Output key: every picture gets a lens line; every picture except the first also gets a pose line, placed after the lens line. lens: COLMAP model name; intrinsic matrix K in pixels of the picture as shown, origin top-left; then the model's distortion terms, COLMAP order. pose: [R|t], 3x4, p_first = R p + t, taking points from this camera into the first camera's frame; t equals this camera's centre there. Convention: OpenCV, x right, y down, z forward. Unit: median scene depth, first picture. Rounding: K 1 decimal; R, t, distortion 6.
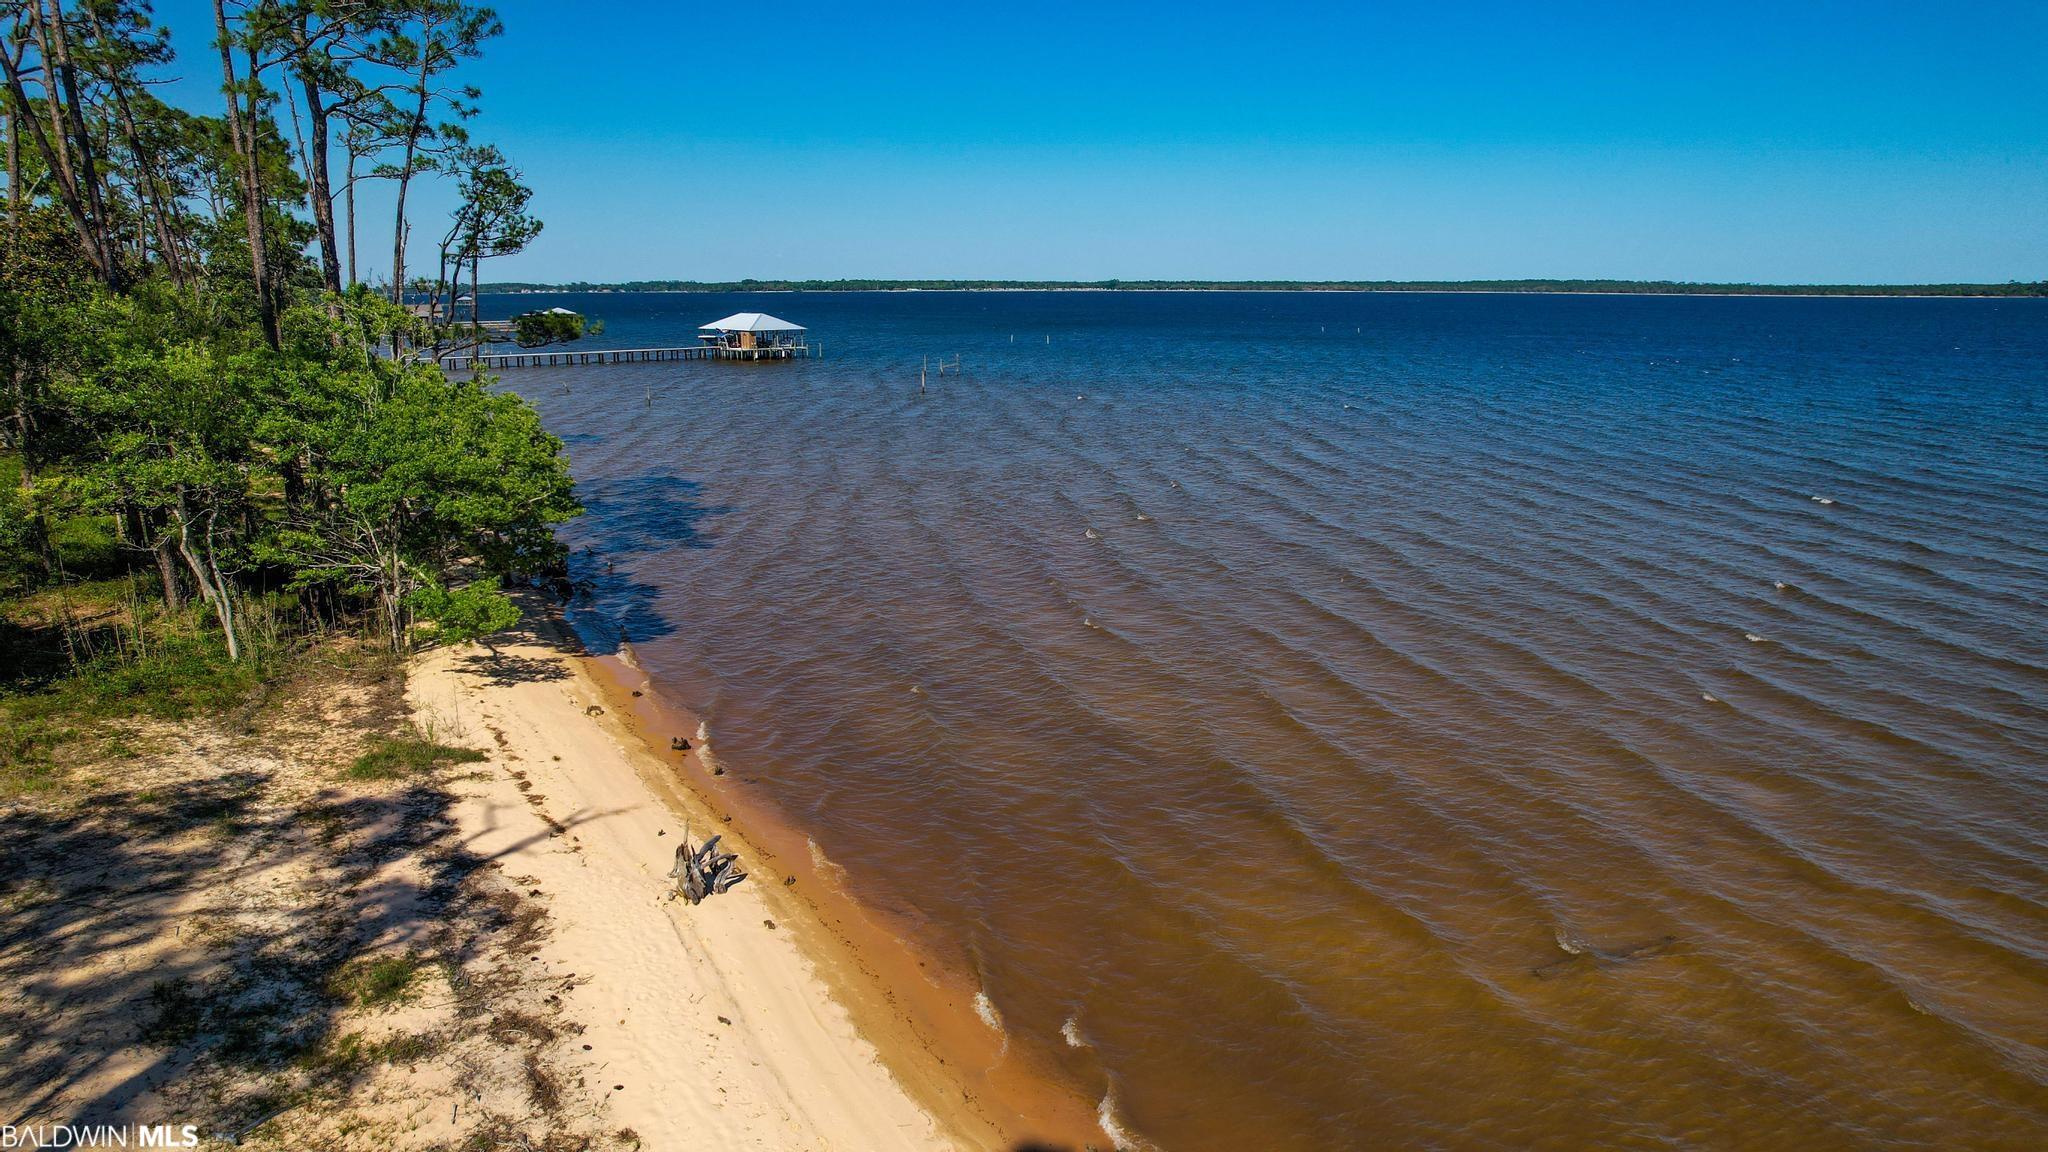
lens RADIAL K [[1292.7, 0, 1016.7], [0, 1292.7, 576.2], [0, 0, 1]] dist [-0.105575, 0.088242]
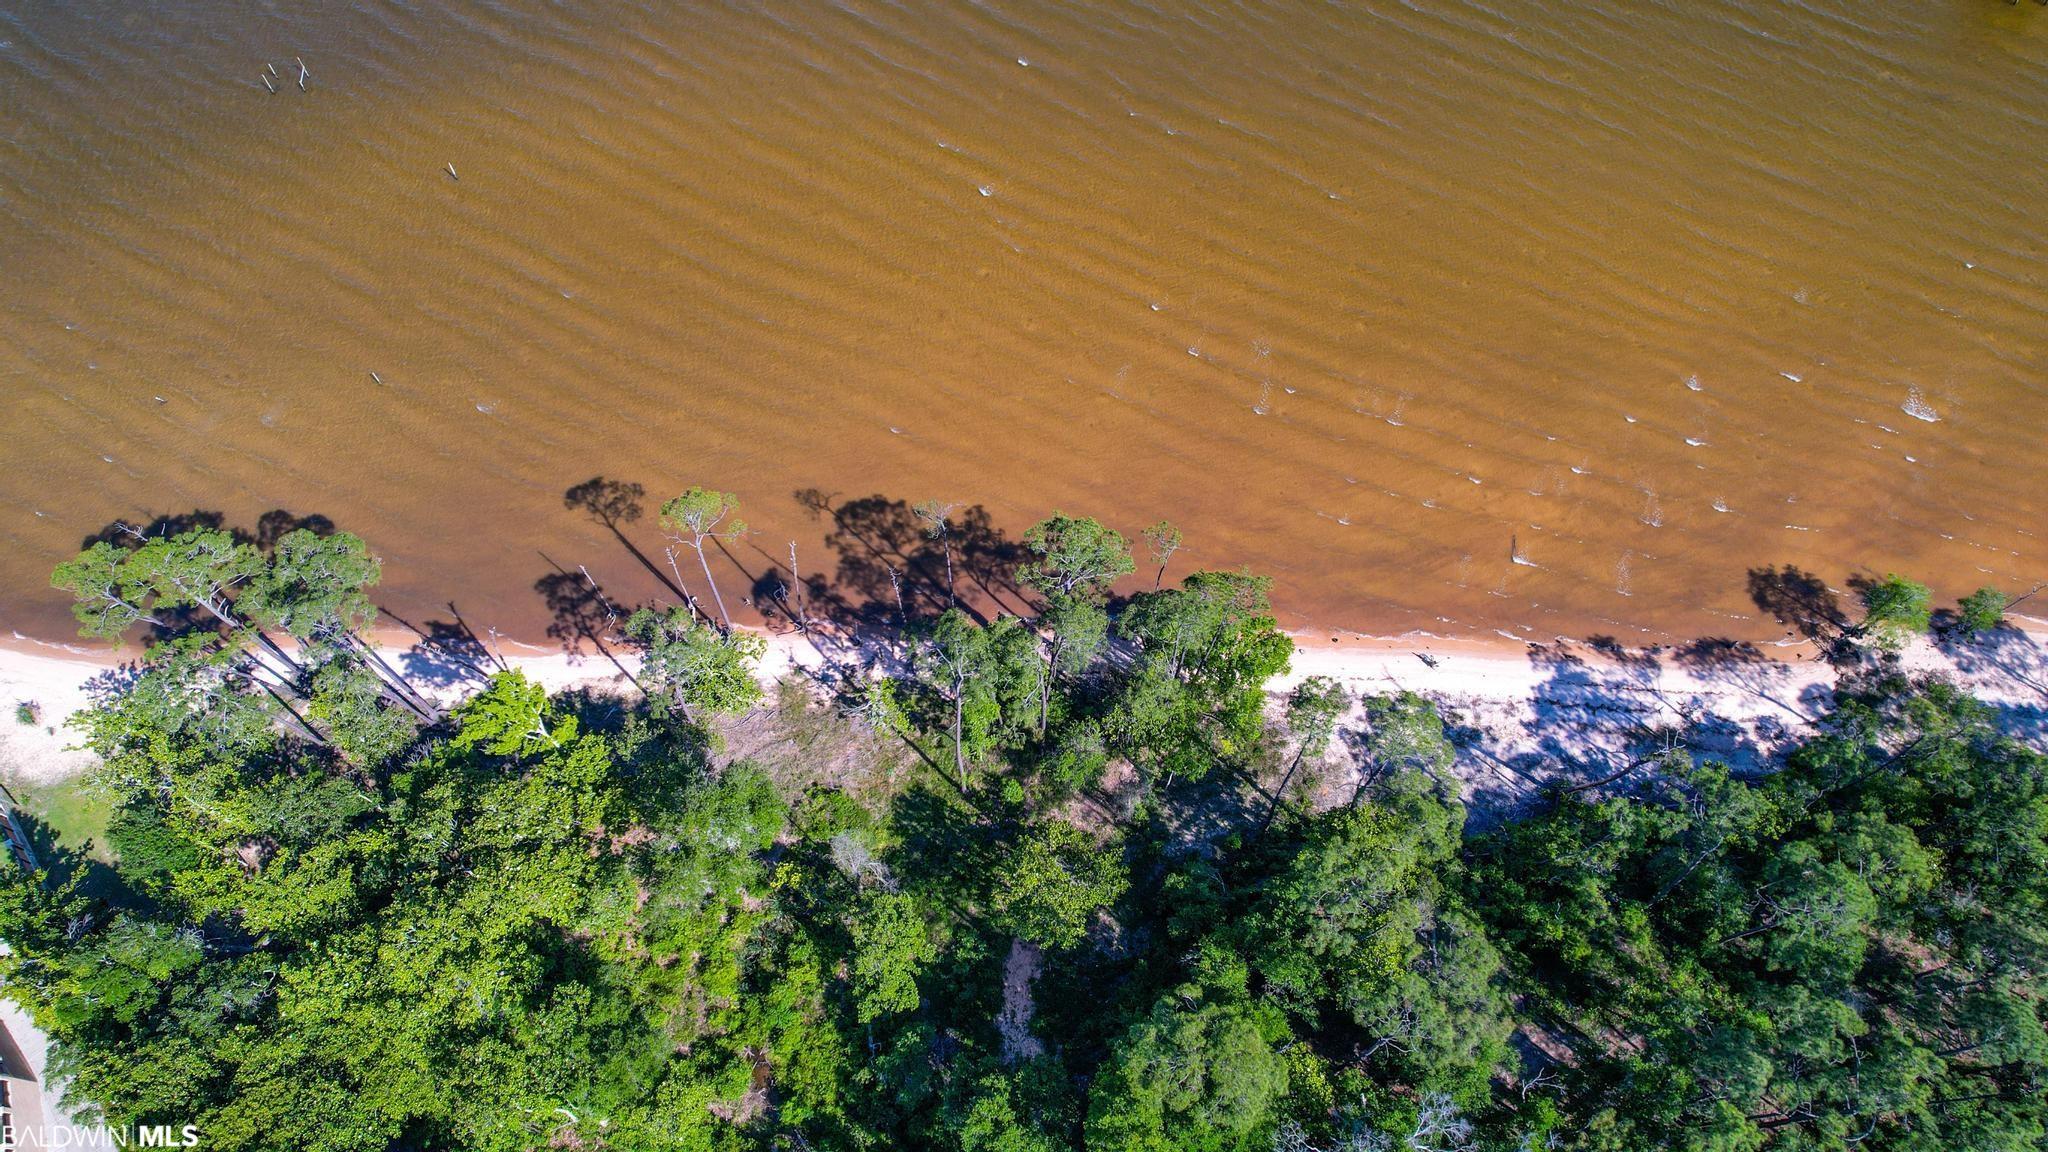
lens RADIAL K [[1292.7, 0, 1016.7], [0, 1292.7, 576.2], [0, 0, 1]] dist [-0.105575, 0.088242]
pose [[0.558657, -0.733244, 0.387628, -2.589621], [0.179913, 0.563367, 0.806380, -3.897439], [-0.809650, -0.380751, 0.446649, 0.192393]]
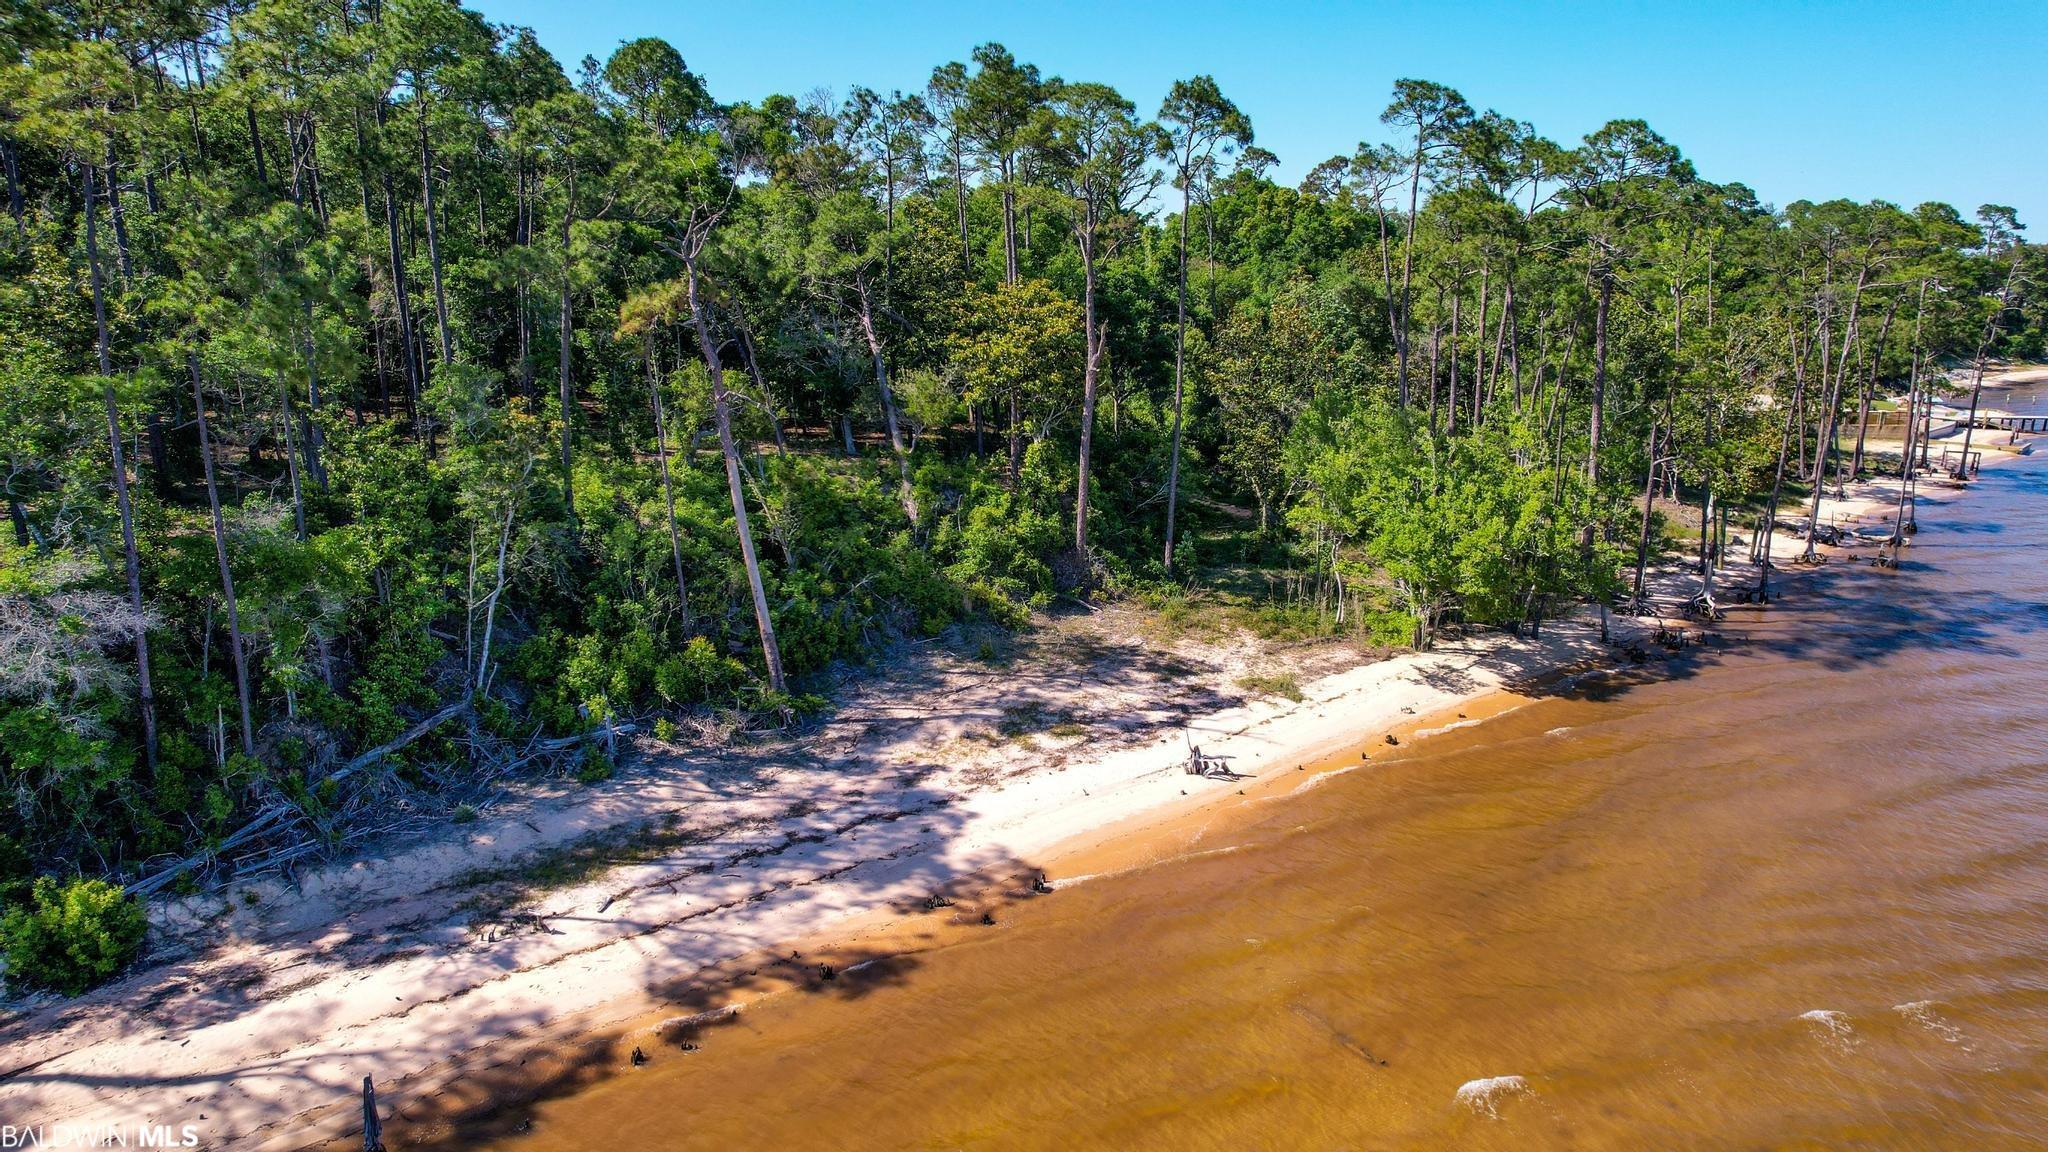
lens RADIAL K [[1292.7, 0, 1016.7], [0, 1292.7, 576.2], [0, 0, 1]] dist [-0.105575, 0.088242]
pose [[0.173578, 0.211006, -0.961950, 1.390768], [-0.208458, 0.962516, 0.173515, -0.294844], [0.962505, 0.170408, 0.211058, 0.235815]]
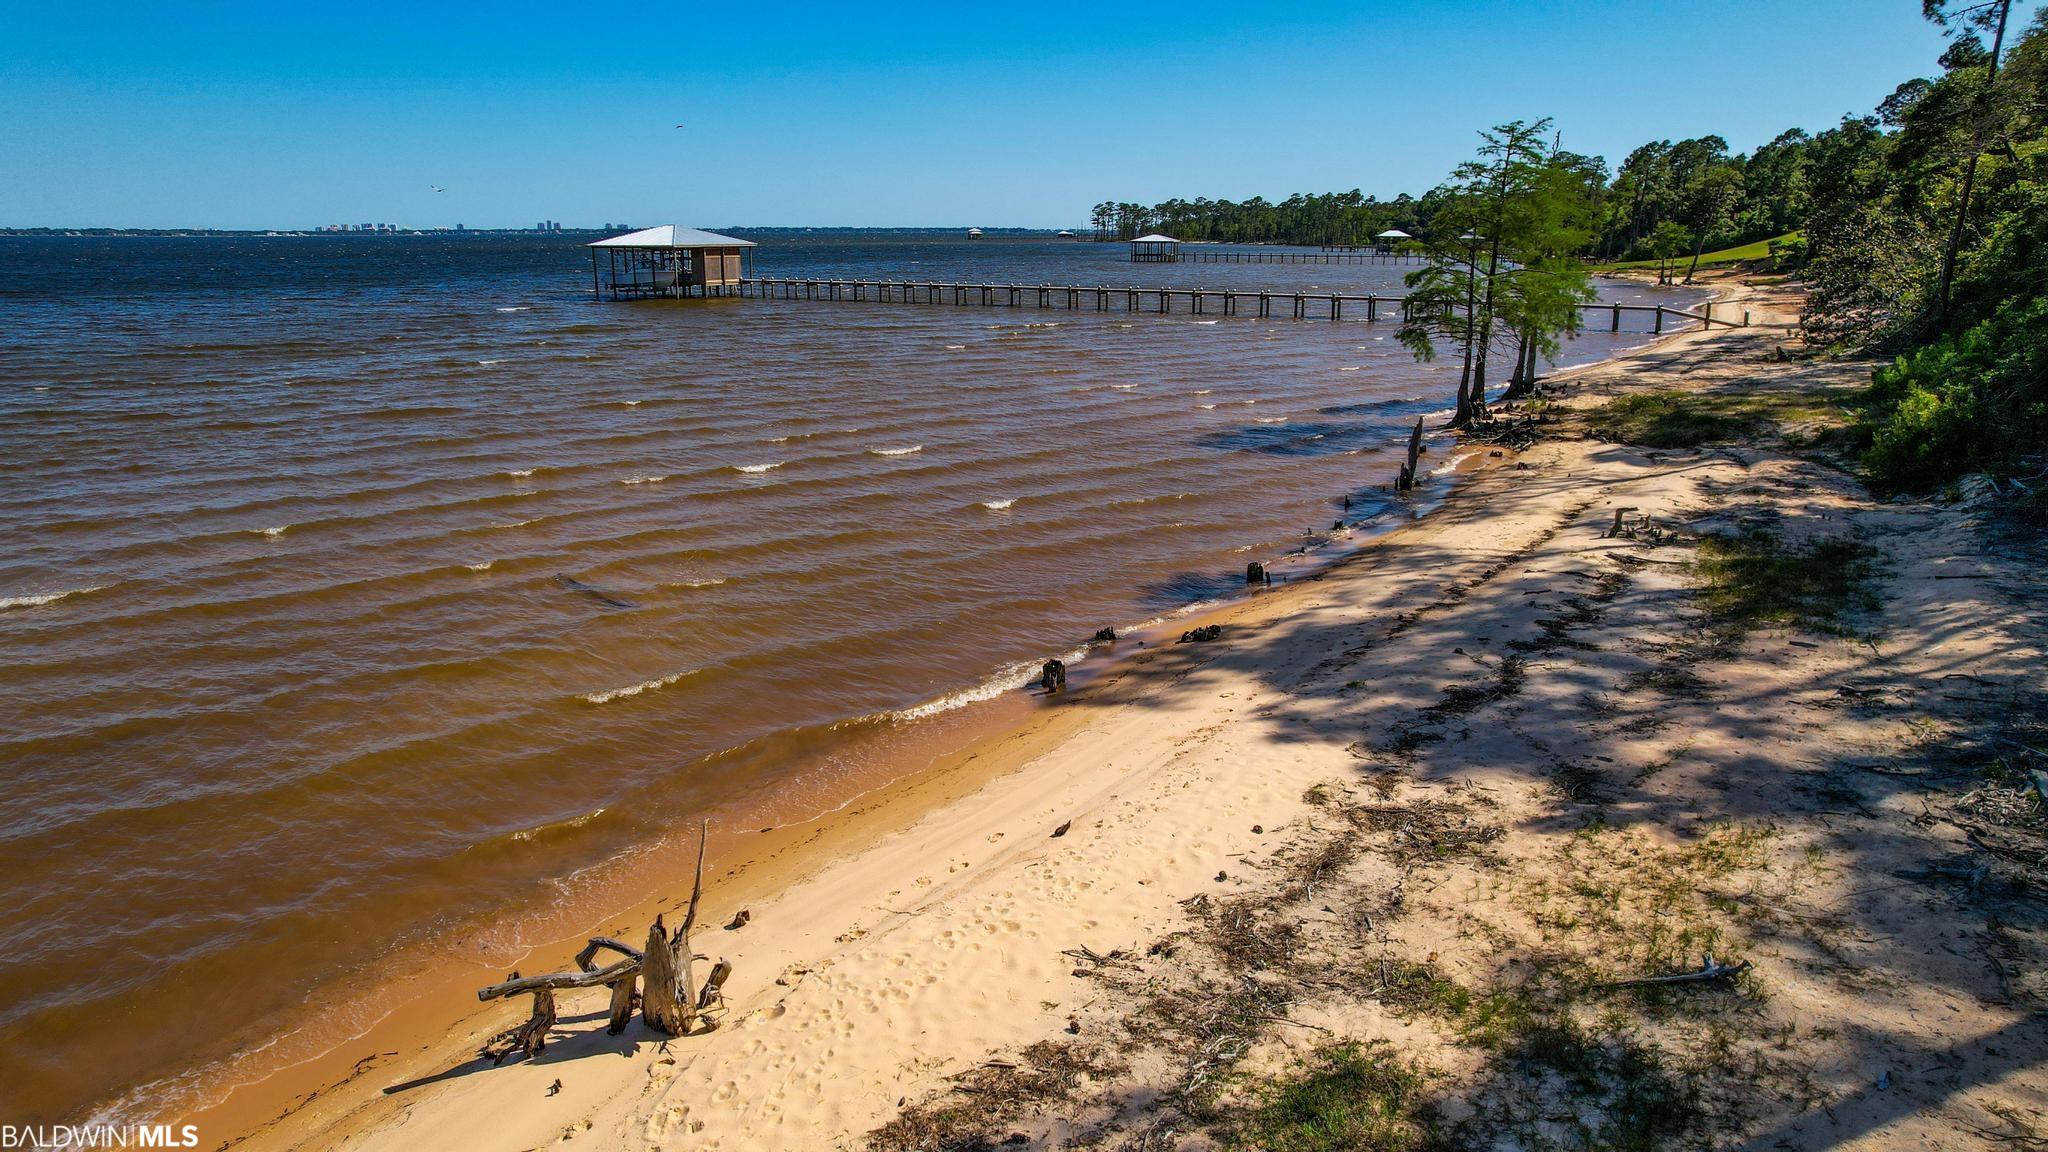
lens RADIAL K [[1292.7, 0, 1016.7], [0, 1292.7, 576.2], [0, 0, 1]] dist [-0.105575, 0.088242]
pose [[-0.405169, -0.258953, 0.876802, -0.608616], [0.186323, 0.915531, 0.356491, -0.035041], [-0.895054, 0.307808, -0.322696, 0.894885]]
